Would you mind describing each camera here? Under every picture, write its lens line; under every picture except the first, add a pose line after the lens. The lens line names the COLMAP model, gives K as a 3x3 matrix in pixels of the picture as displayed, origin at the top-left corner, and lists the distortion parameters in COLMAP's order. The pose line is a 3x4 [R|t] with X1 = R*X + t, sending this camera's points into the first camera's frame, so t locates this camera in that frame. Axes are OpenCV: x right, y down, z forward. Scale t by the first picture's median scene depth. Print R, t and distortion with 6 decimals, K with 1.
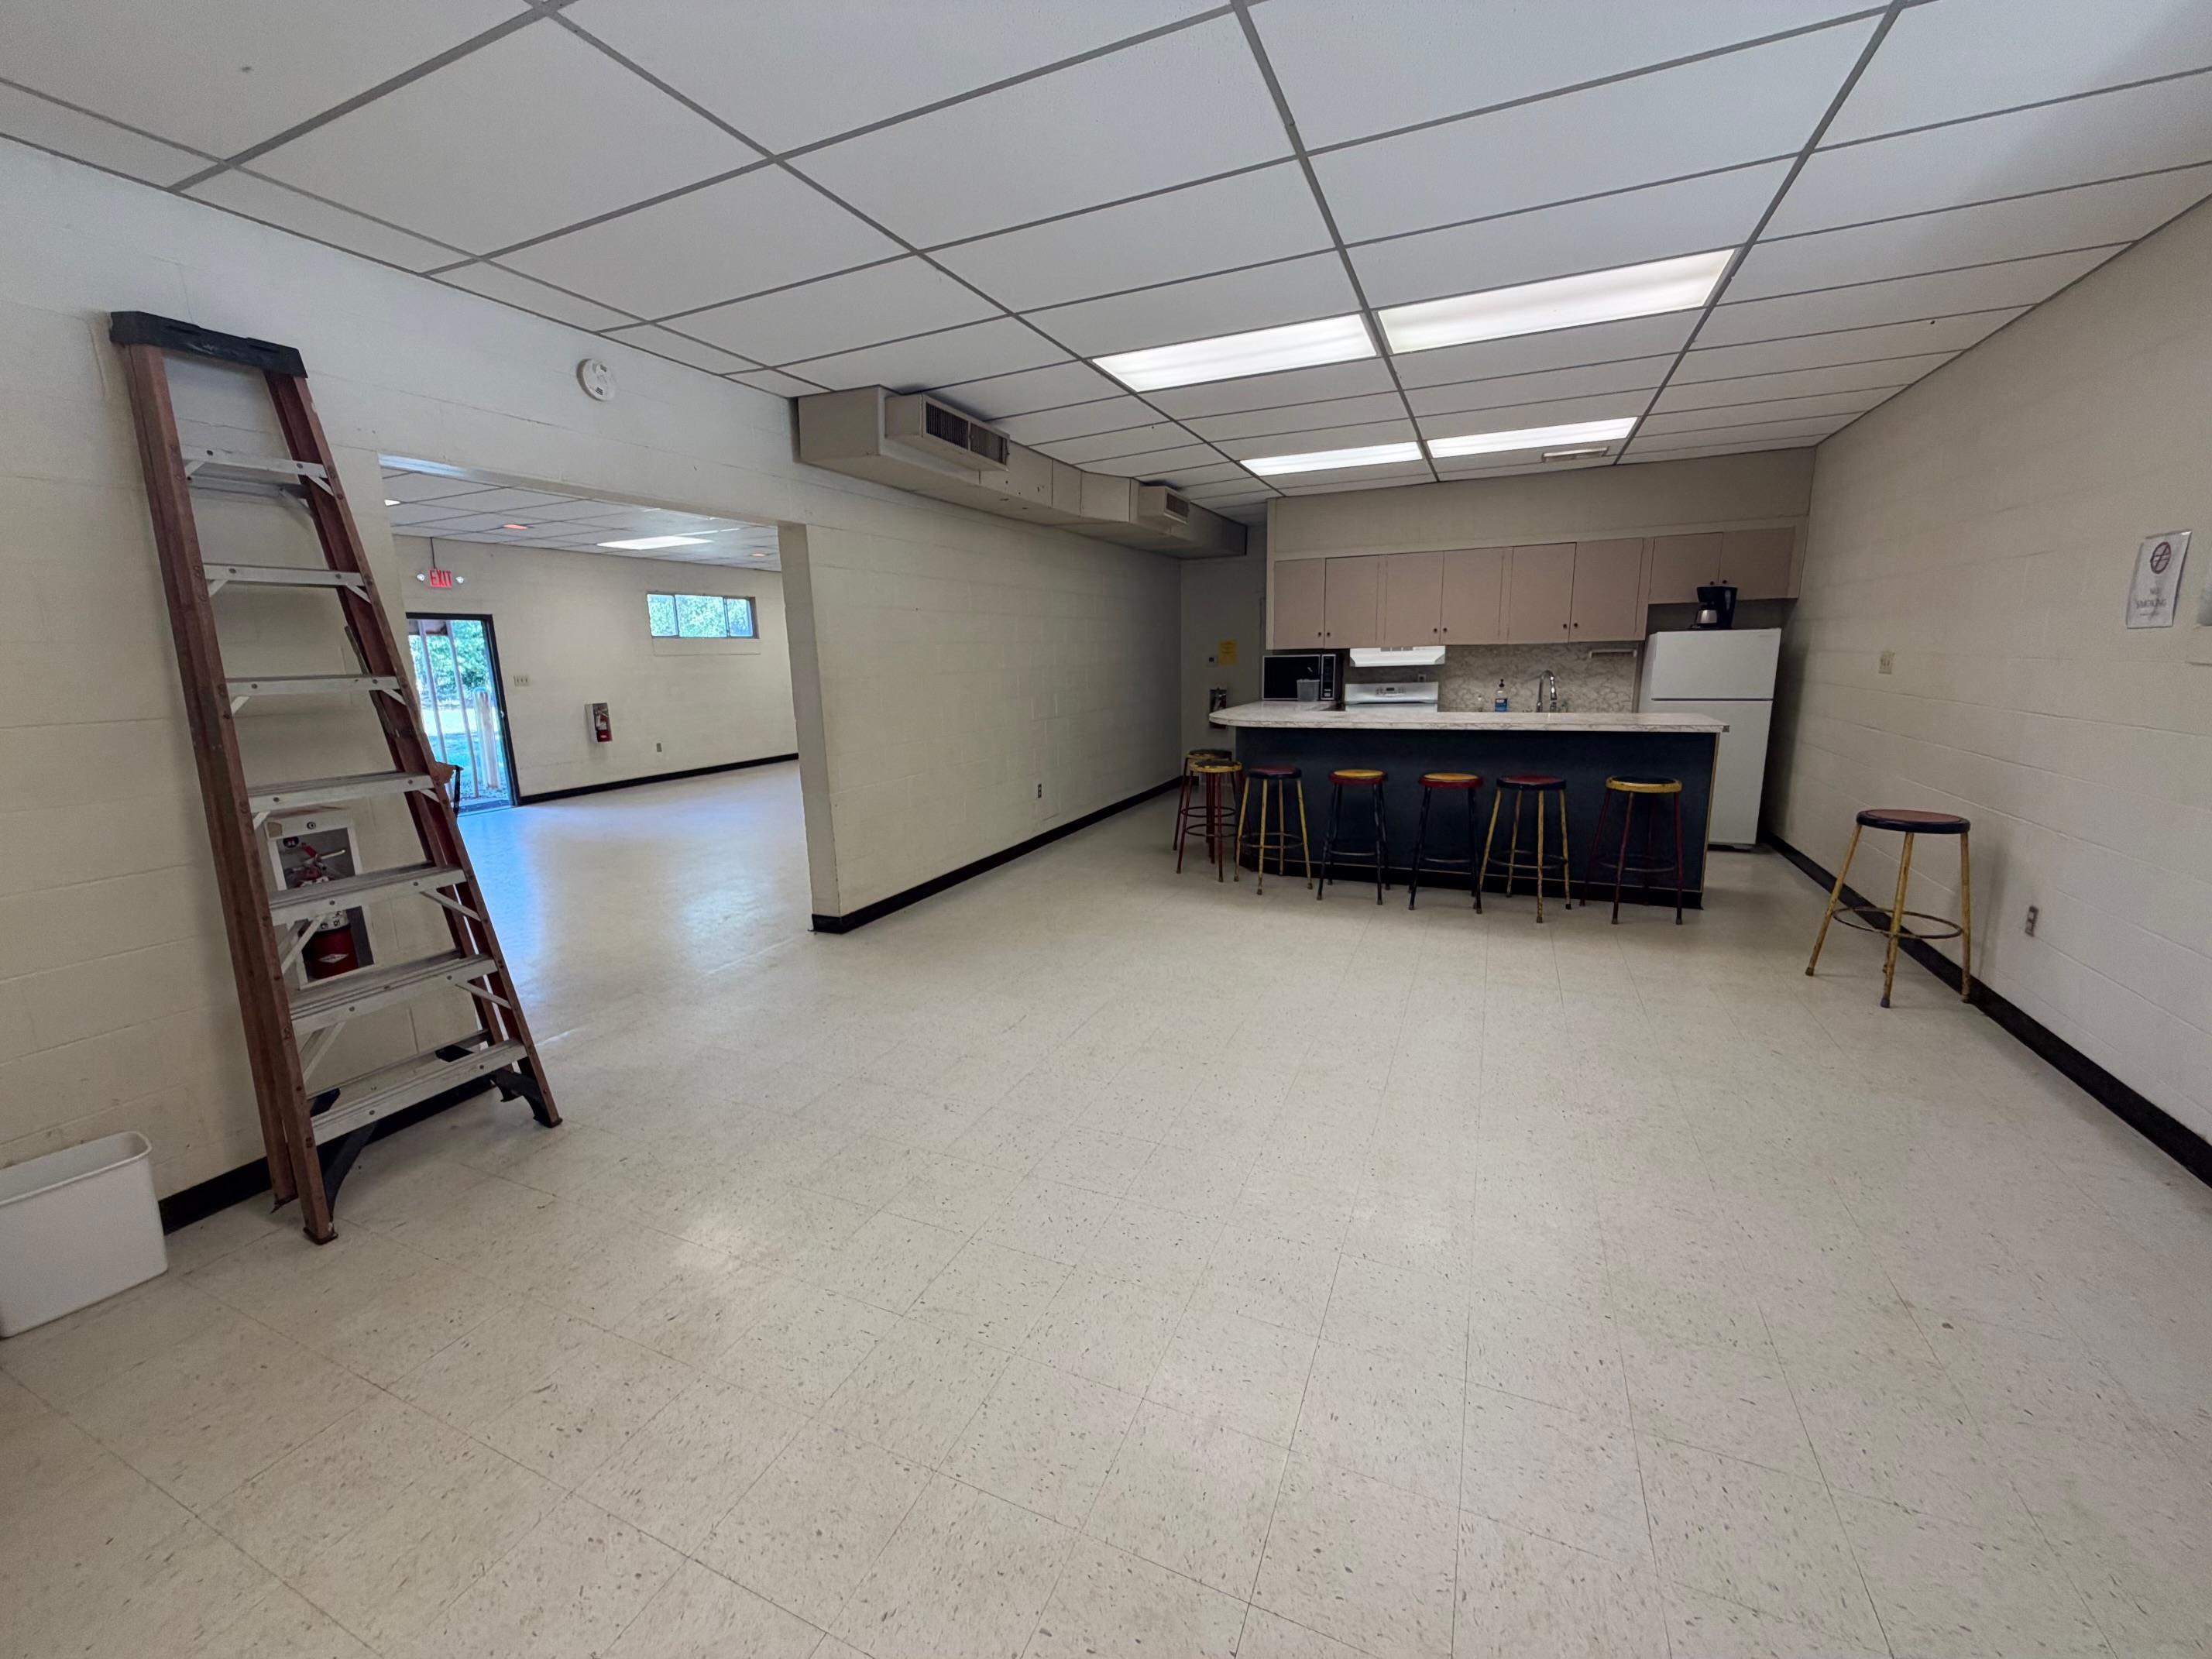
lens RADIAL K [[882.6, 0, 1099.2], [0, 882.6, 829.9], [0, 0, 1]] dist [0.000245, 0.000457]
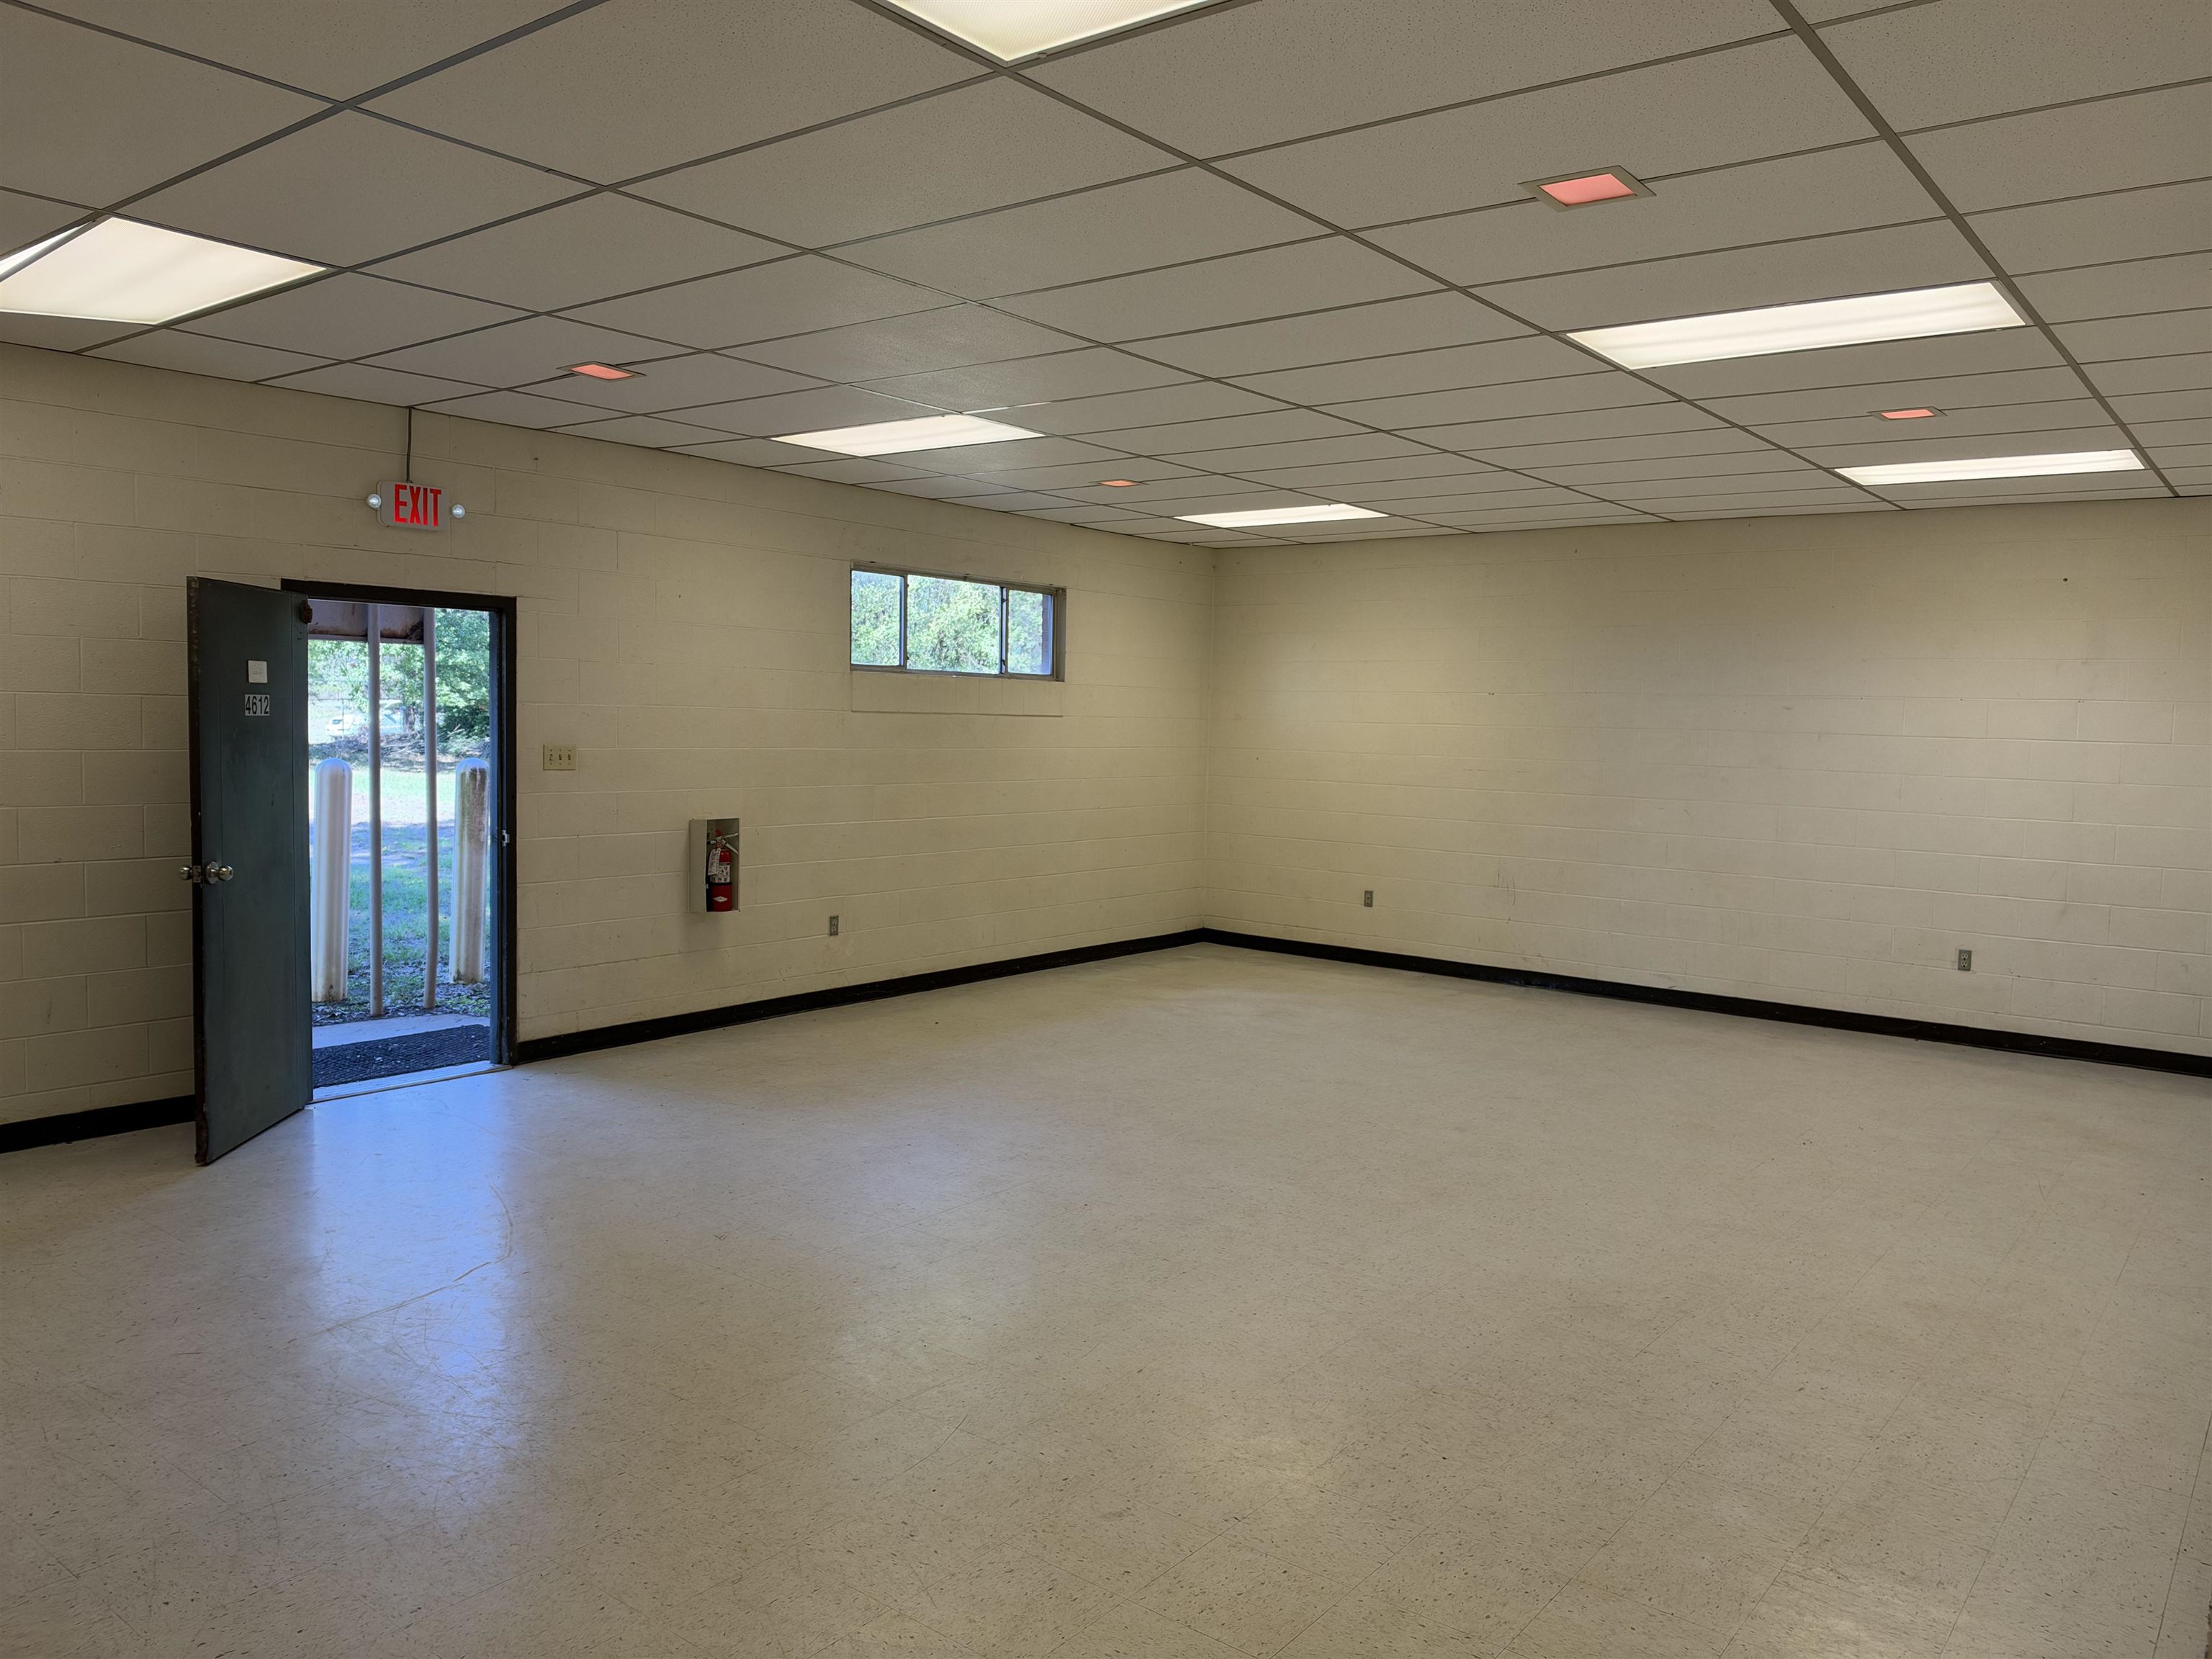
lens RADIAL K [[1588.6, 0, 1106.0], [0, 1588.6, 829.5], [0, 0, 1]] dist [0.143689, -0.295659]
pose [[0.969386, 0.066328, -0.236414, -0.301853], [-0.095392, 0.988926, -0.113689, -0.099515], [0.226255, 0.132760, 0.964978, 0.447468]]
